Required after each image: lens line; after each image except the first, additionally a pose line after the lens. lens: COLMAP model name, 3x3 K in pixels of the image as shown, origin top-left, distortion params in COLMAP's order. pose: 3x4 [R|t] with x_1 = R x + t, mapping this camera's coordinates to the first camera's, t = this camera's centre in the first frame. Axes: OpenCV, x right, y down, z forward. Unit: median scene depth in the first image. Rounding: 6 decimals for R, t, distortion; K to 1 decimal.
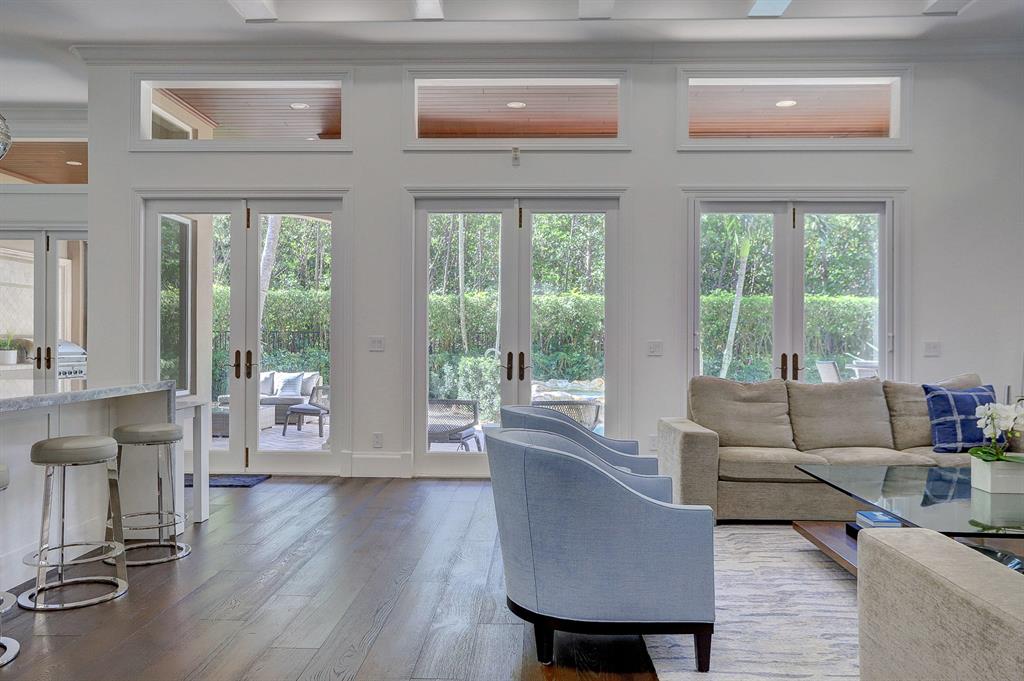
lens RADIAL K [[853.9, 0, 496.2], [0, 853.9, 341.3], [0, 0, 1]] dist [-0.136194, 0.001585]
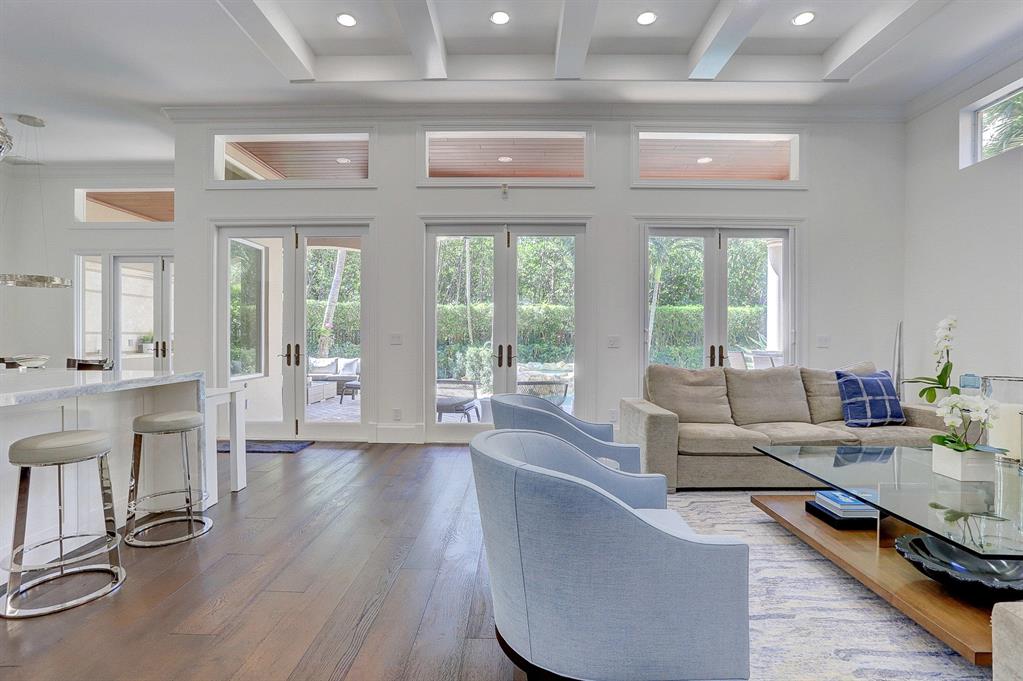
lens RADIAL K [[487.0, 0, 511.5], [0, 487.0, 340.5], [0, 0, 1]] dist [-0.000722, -0.000085]
pose [[0.999370, -0.002048, 0.035419, 0.006580], [0.001750, 0.999963, 0.008456, -0.000198], [-0.035435, -0.008389, 0.999337, 0.258803]]
